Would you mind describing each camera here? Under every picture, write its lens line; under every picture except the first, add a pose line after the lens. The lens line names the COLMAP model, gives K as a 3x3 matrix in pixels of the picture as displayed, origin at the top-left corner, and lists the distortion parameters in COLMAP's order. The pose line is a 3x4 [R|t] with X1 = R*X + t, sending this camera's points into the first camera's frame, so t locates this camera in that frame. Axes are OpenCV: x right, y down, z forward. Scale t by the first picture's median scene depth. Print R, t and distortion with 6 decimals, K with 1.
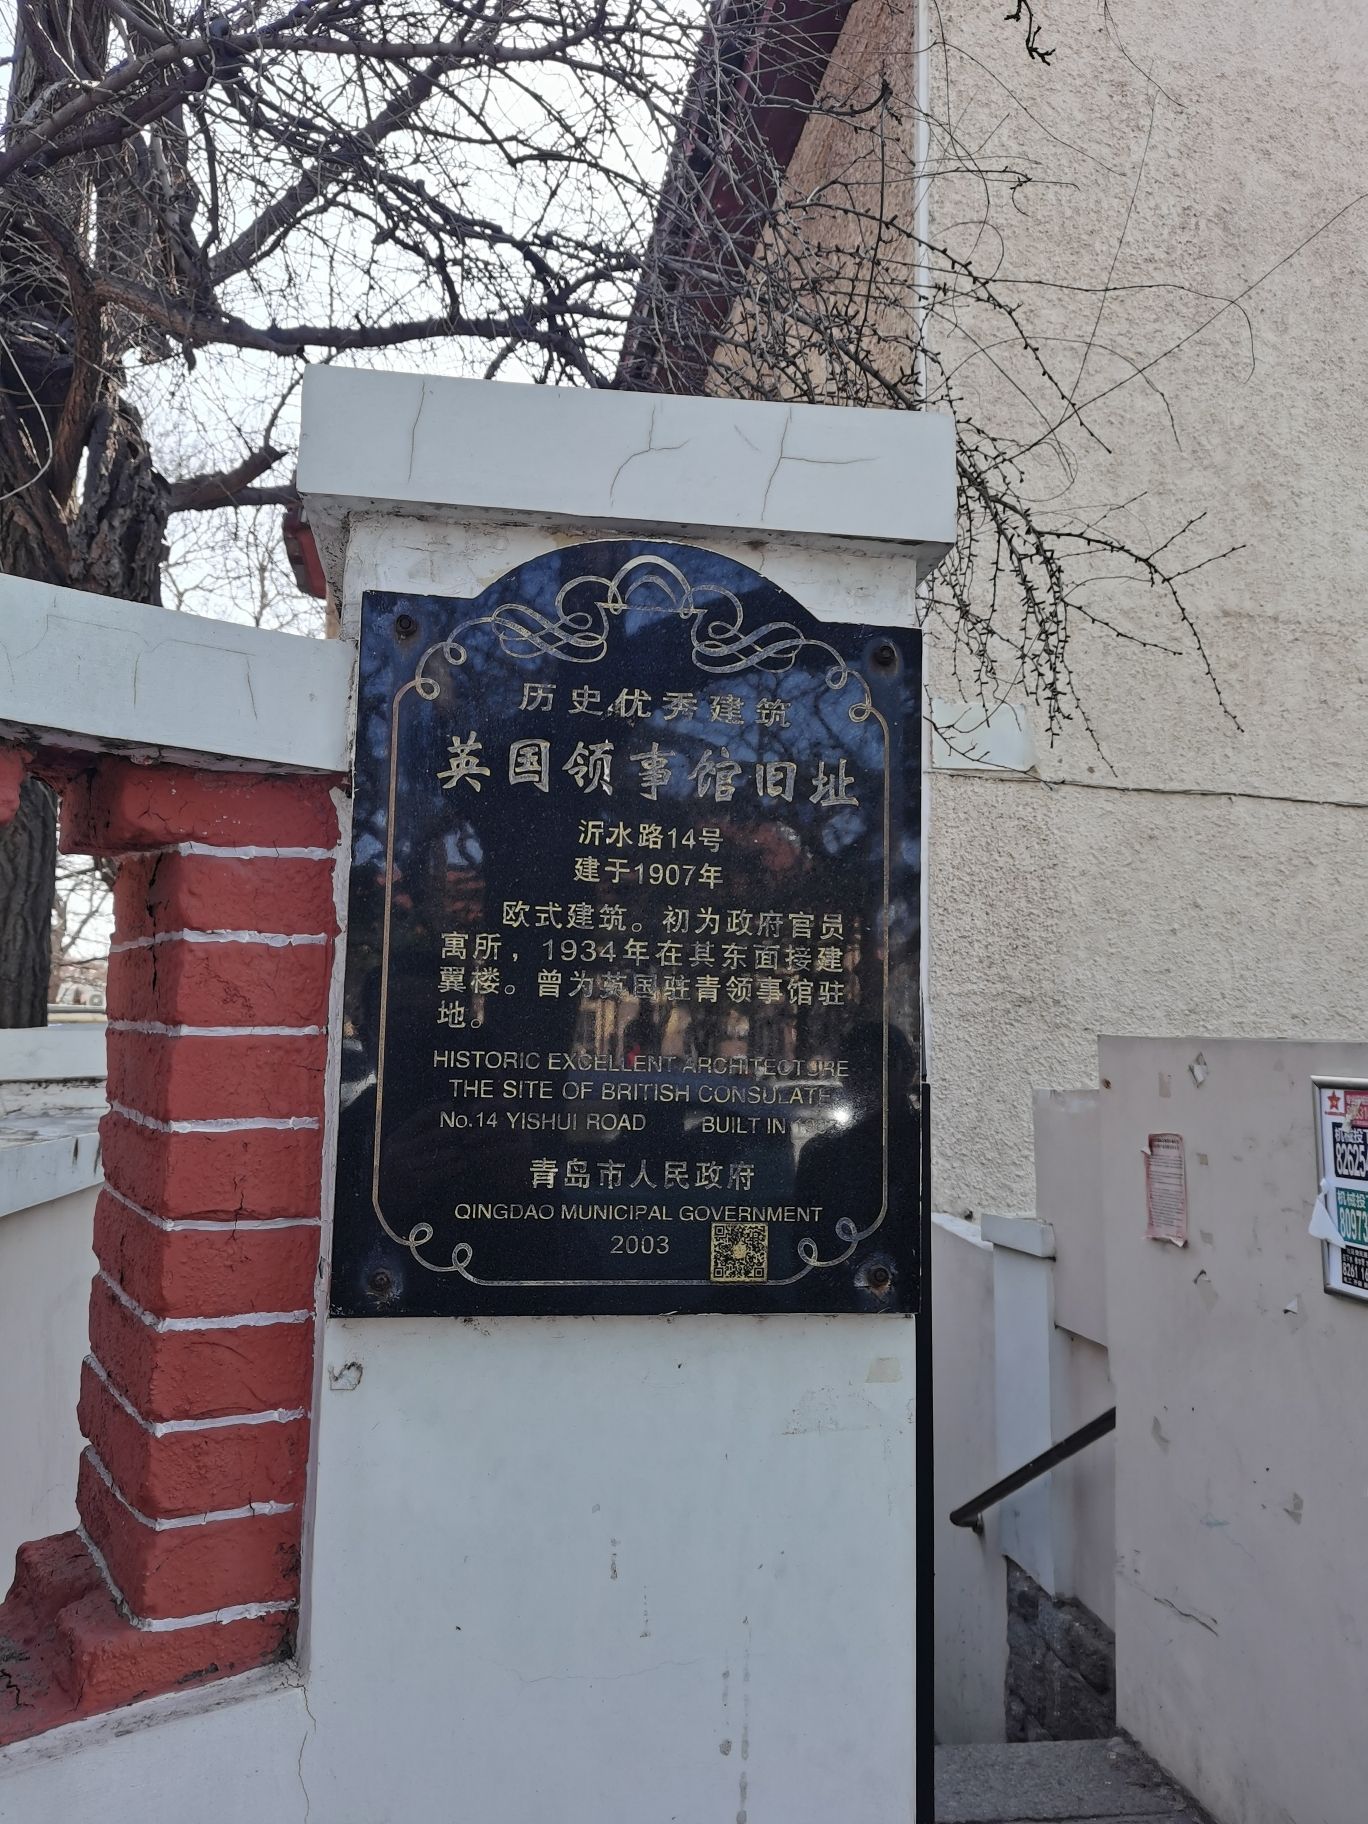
lens RADIAL K [[1385.1, 0, 682.5], [0, 1385.1, 911.3], [0, 0, 1]] dist [0.030121, -0.018665]
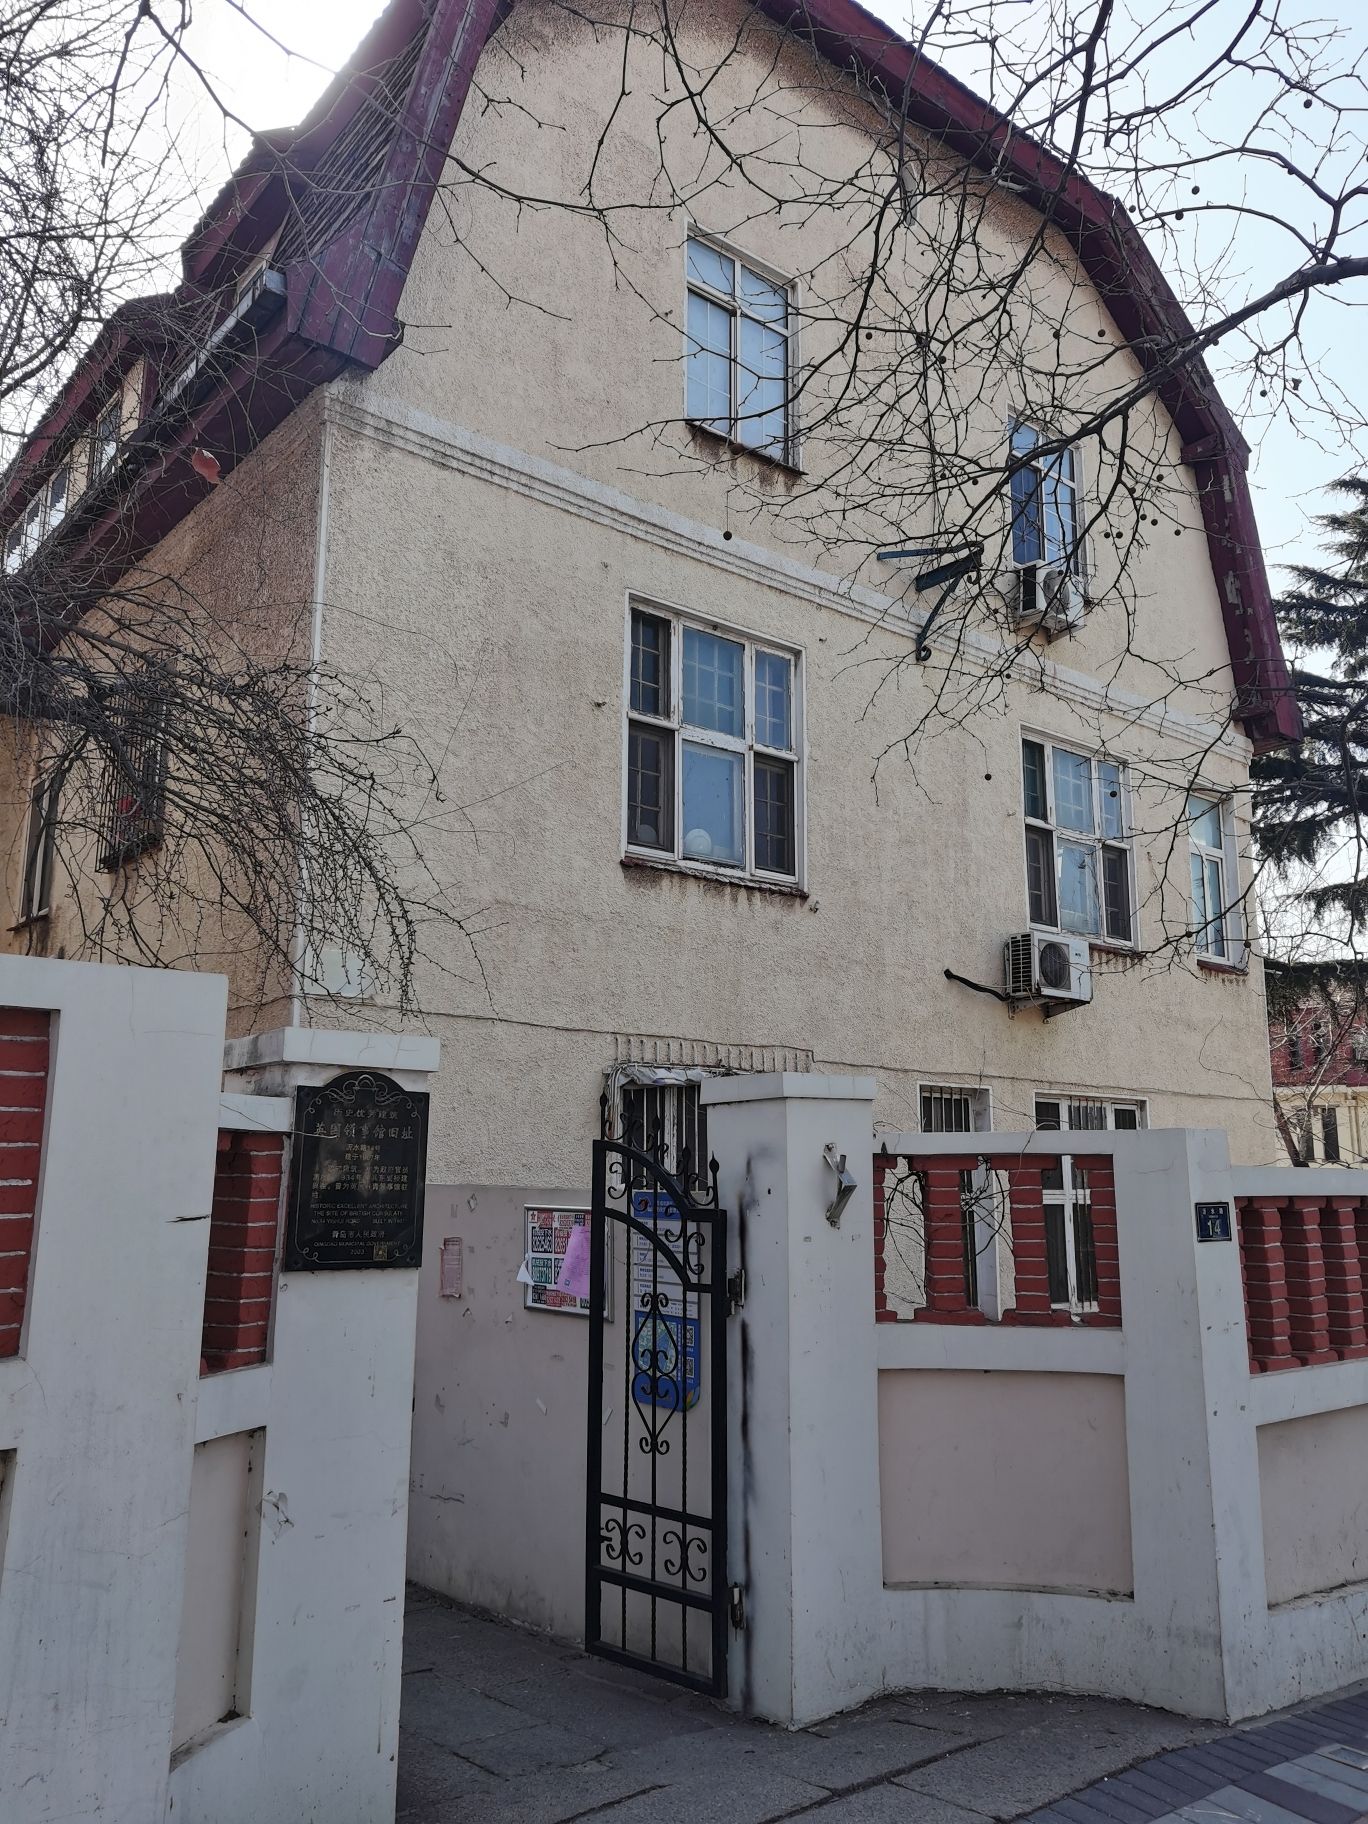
lens RADIAL K [[1385.1, 0, 692.7], [0, 1385.1, 913.6], [0, 0, 1]] dist [0.030121, -0.018665]
pose [[0.864709, 0.086019, 0.494853, -1.219308], [-0.040992, 0.994025, -0.101160, -0.353122], [-0.500598, 0.067189, 0.863069, -2.915090]]
